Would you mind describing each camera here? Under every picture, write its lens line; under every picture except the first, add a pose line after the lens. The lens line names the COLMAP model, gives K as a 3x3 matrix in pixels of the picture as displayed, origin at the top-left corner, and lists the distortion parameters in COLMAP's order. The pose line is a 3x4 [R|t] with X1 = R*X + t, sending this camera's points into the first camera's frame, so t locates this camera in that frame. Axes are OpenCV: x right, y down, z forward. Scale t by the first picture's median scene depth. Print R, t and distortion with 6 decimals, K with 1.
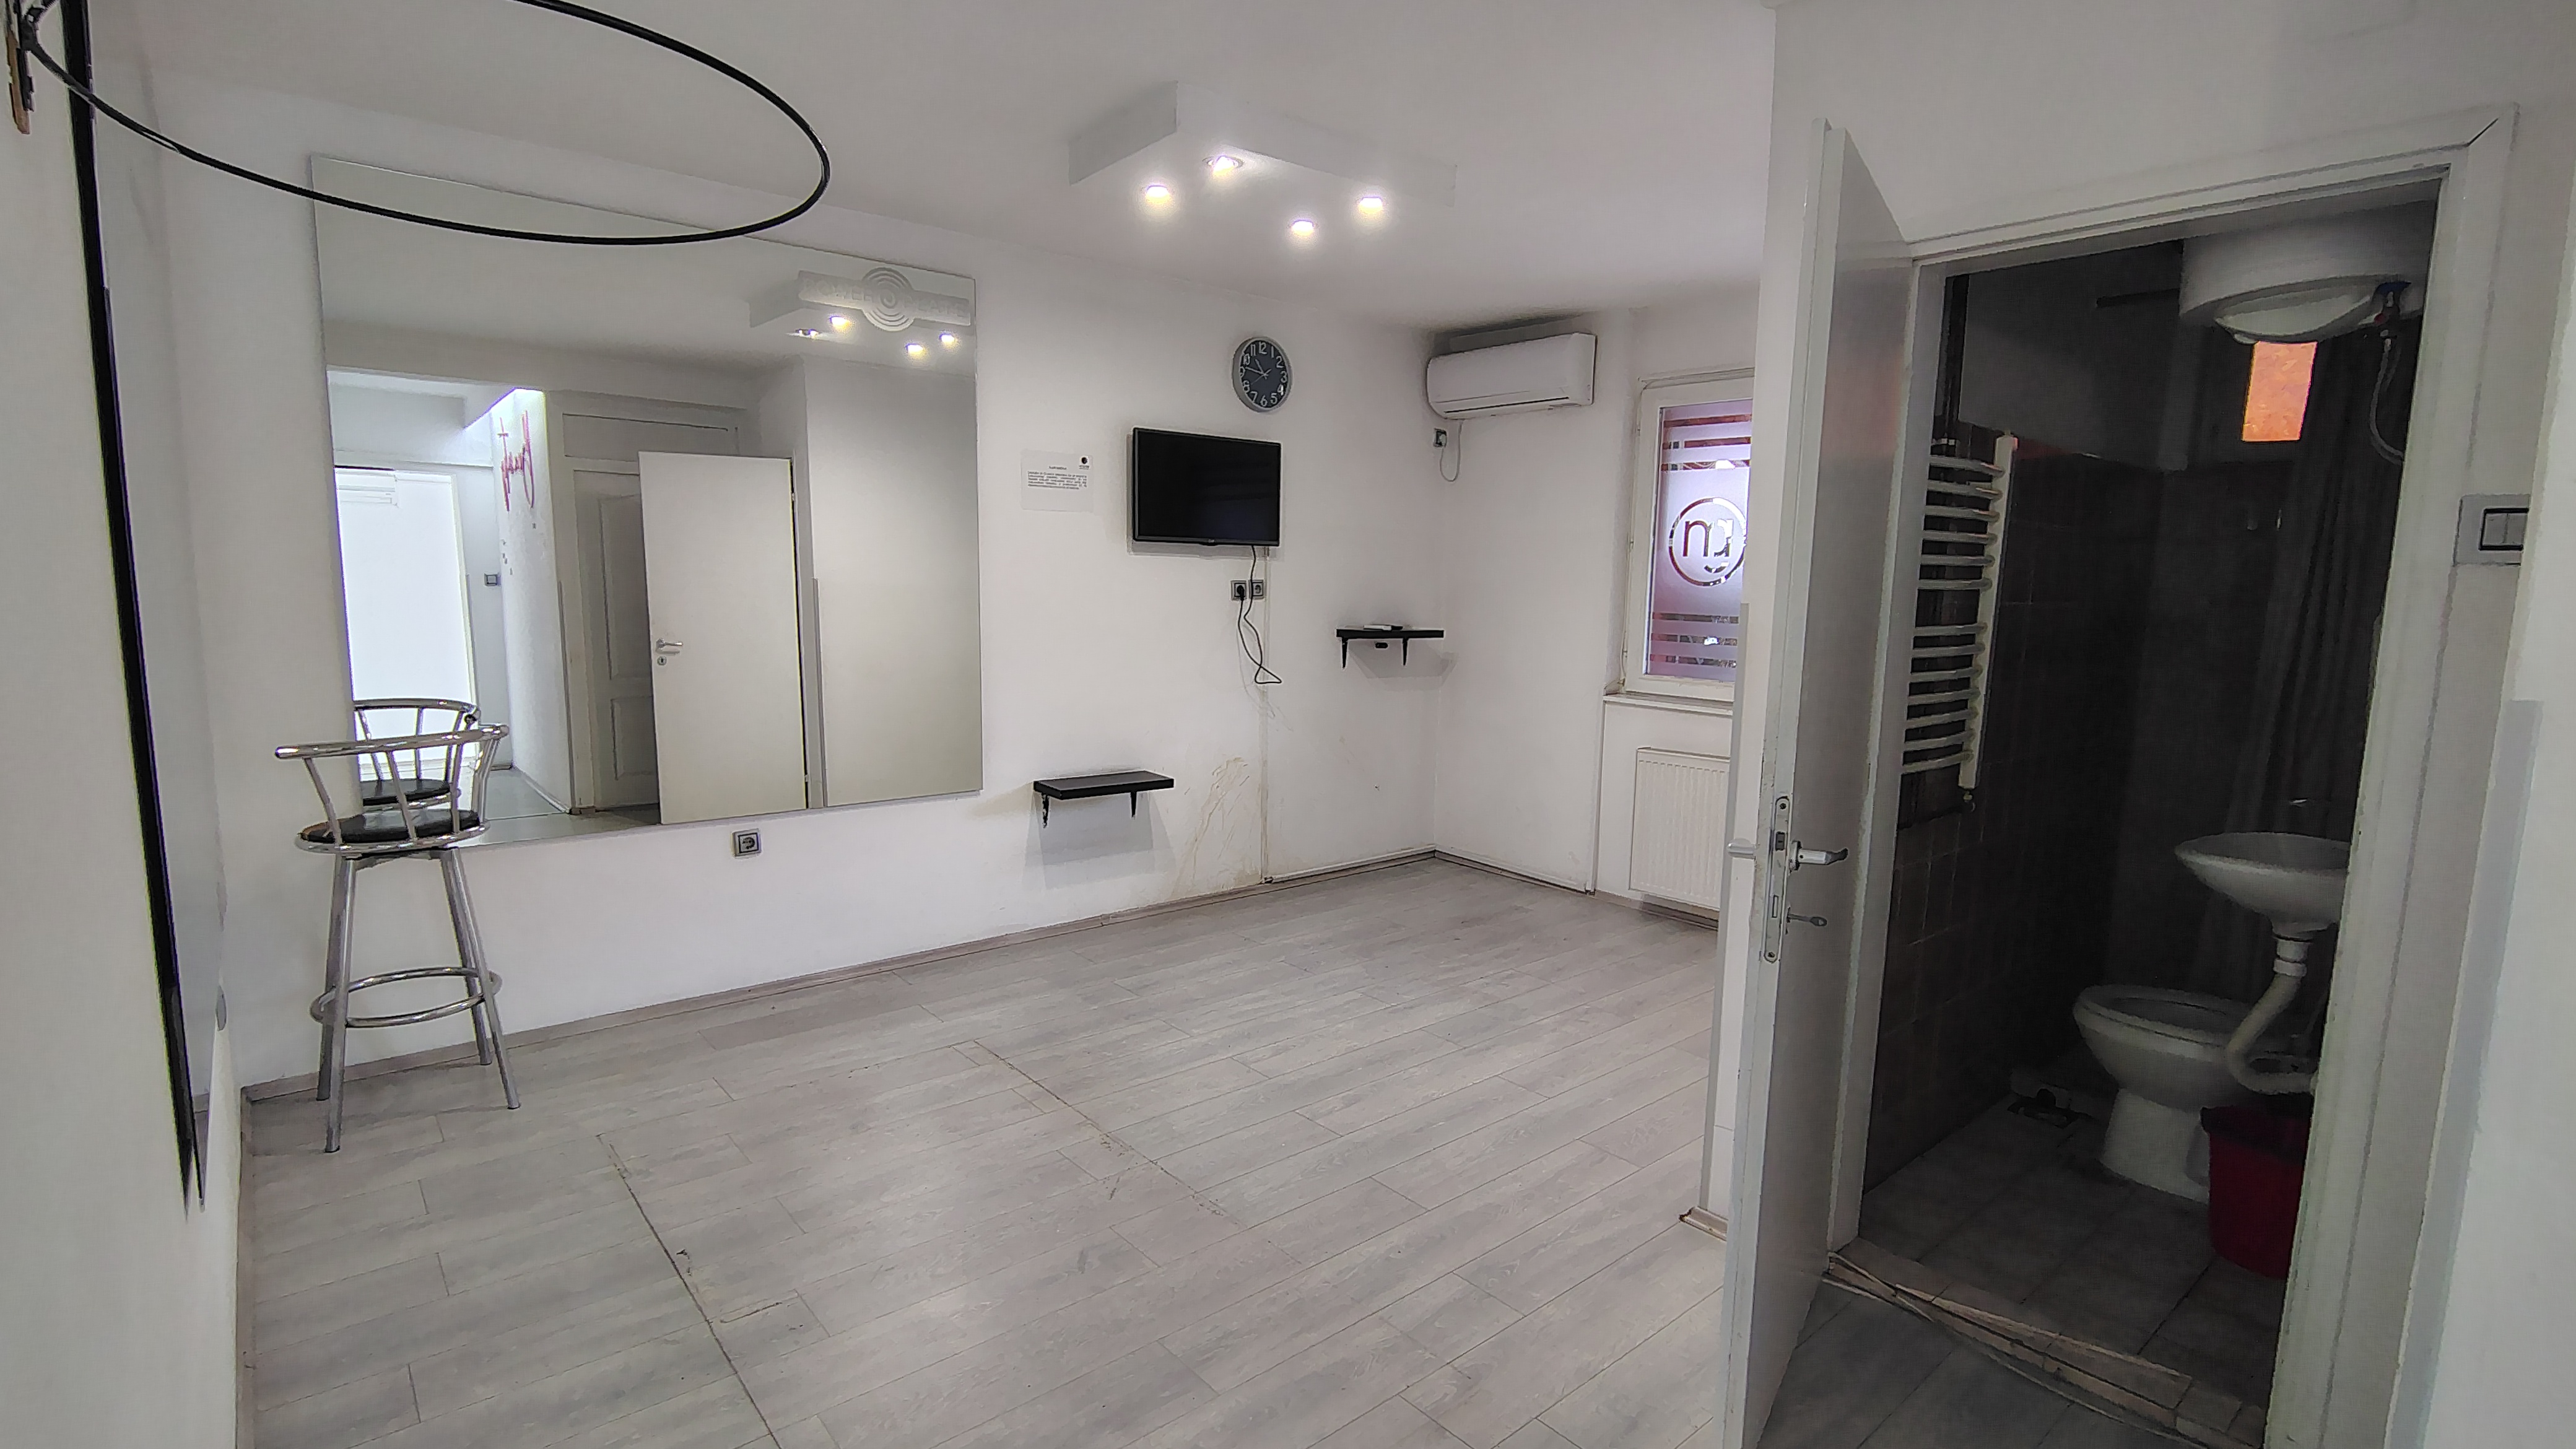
lens RADIAL K [[1189.5, 0, 1294.1], [0, 1189.5, 737.8], [0, 0, 1]] dist [-0.005098, -0.000402]
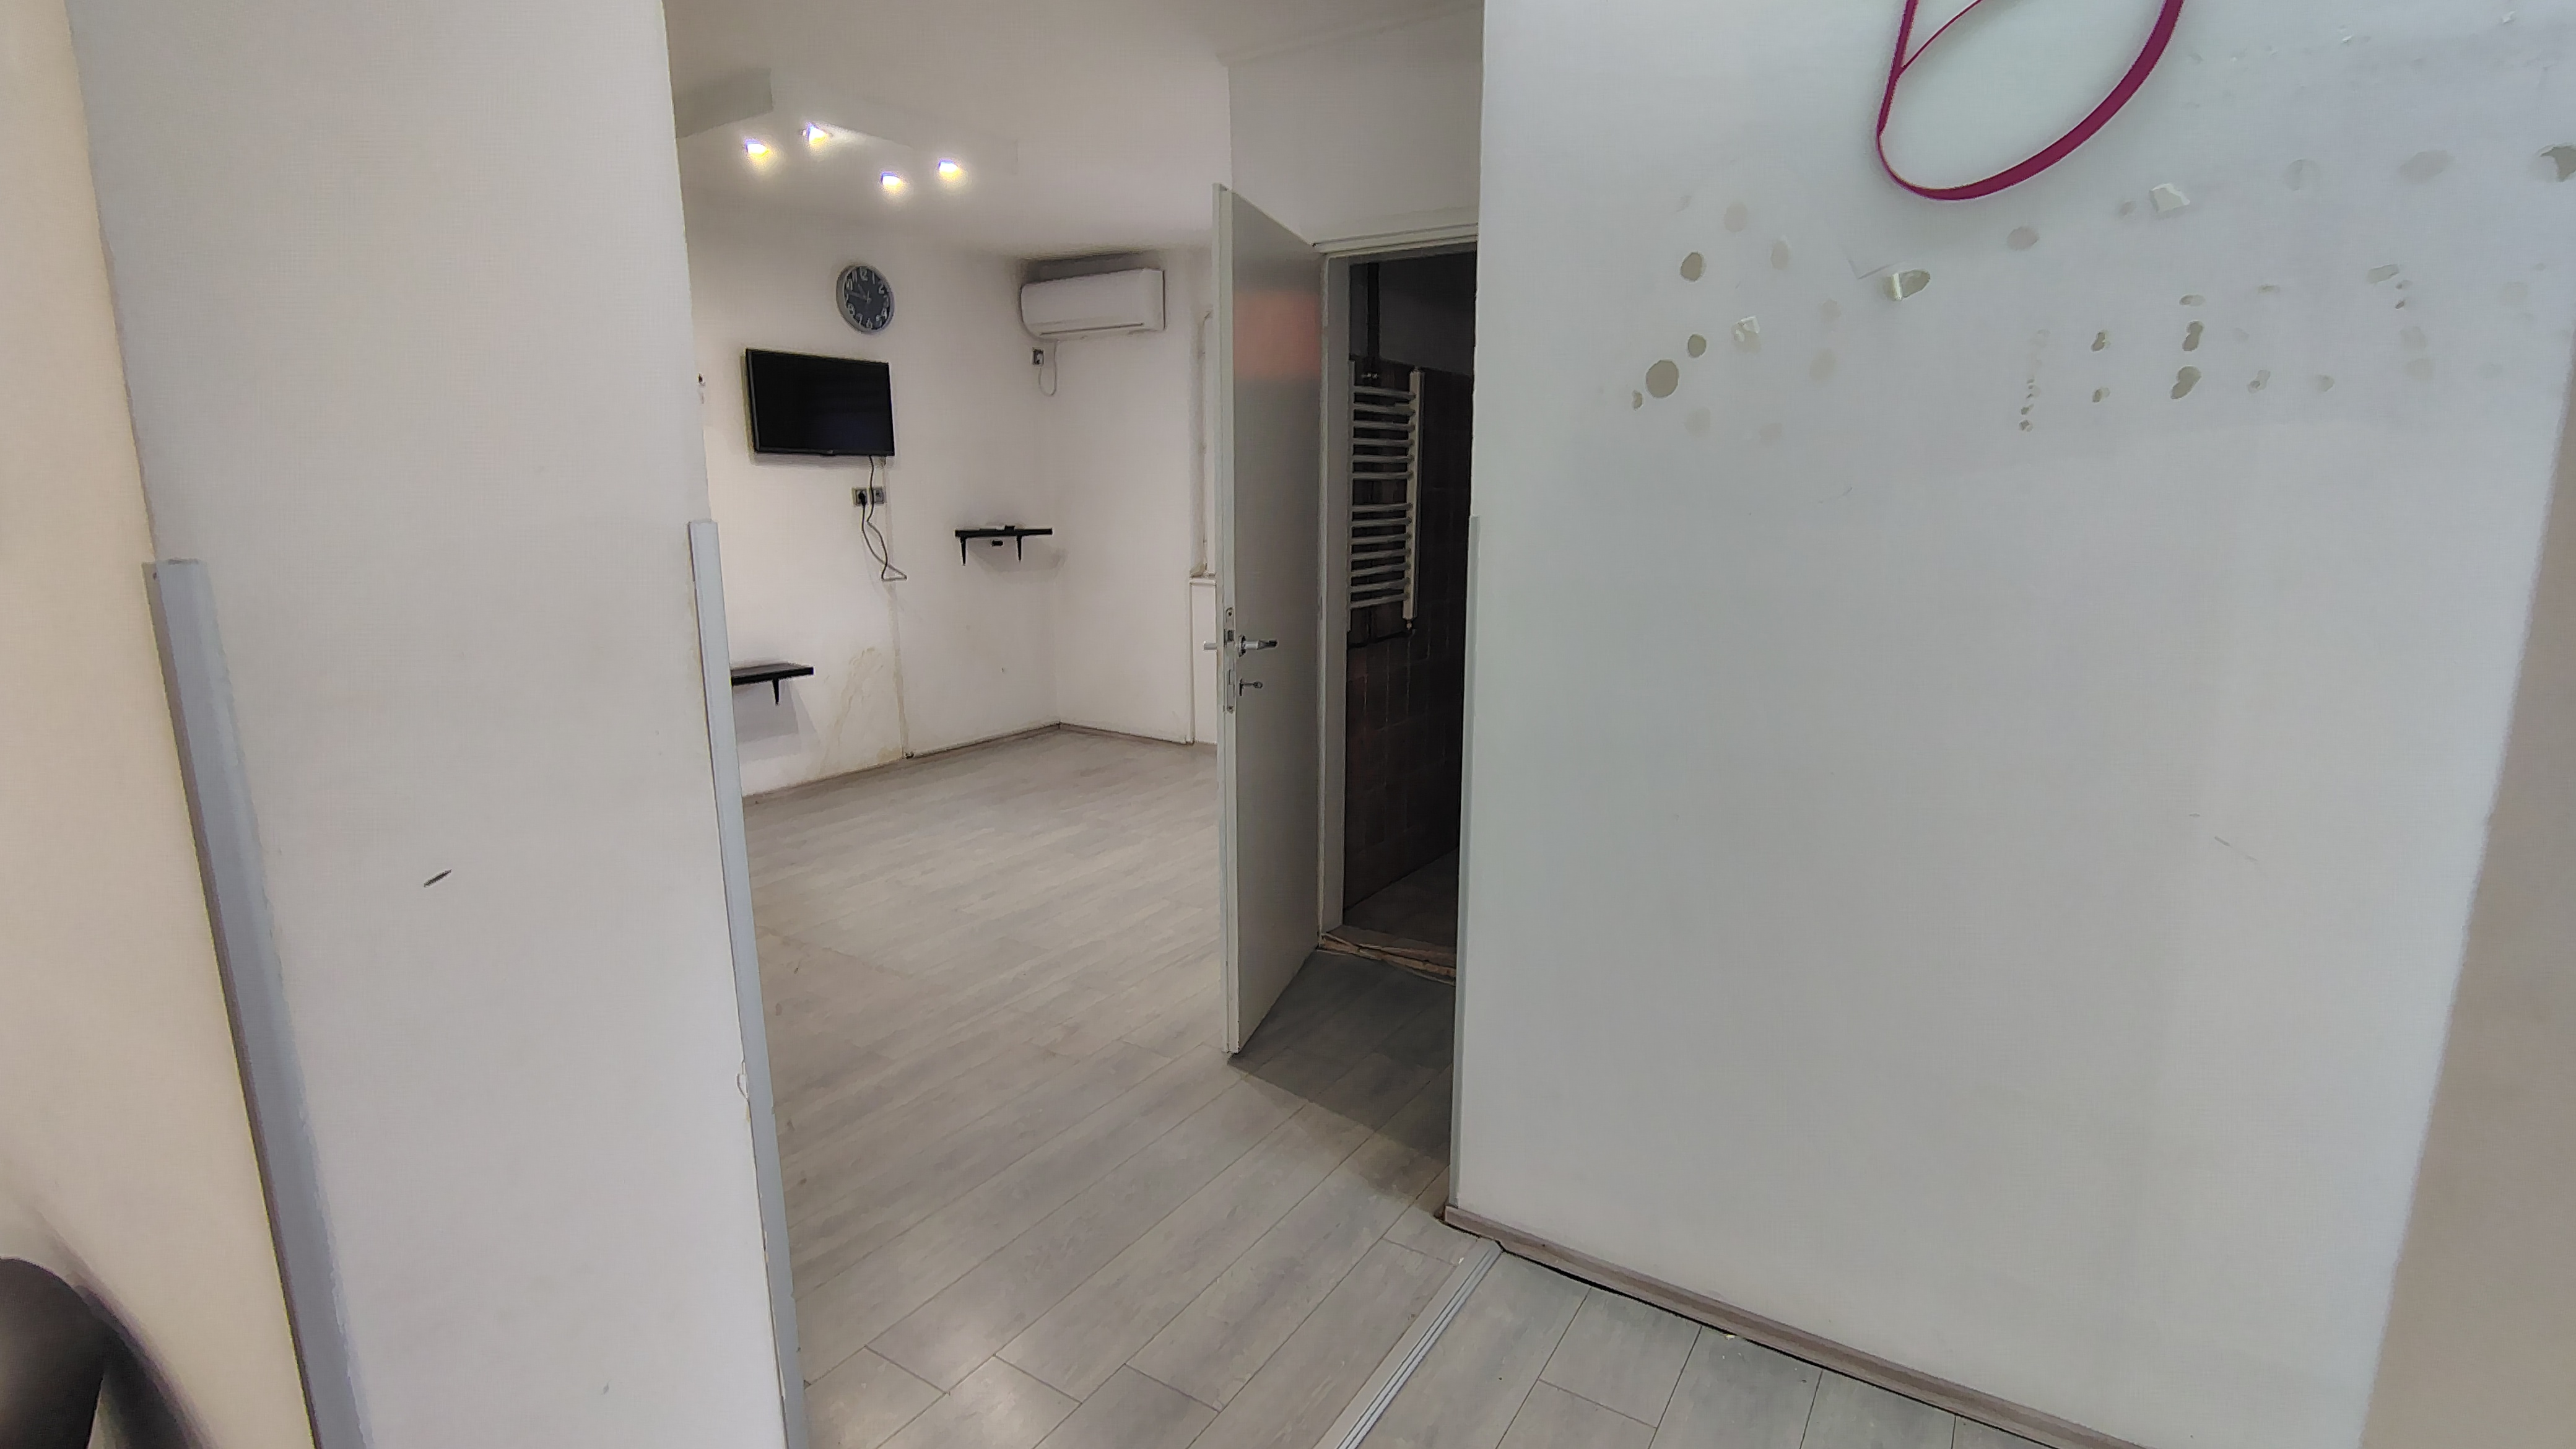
lens RADIAL K [[1189.5, 0, 1288.1], [0, 1189.5, 721.0], [0, 0, 1]] dist [-0.005098, -0.000402]
pose [[0.956428, -0.076986, 0.281636, 0.010574], [0.059542, 0.995769, 0.069993, 0.045500], [-0.285833, -0.050174, 0.956965, -0.278118]]
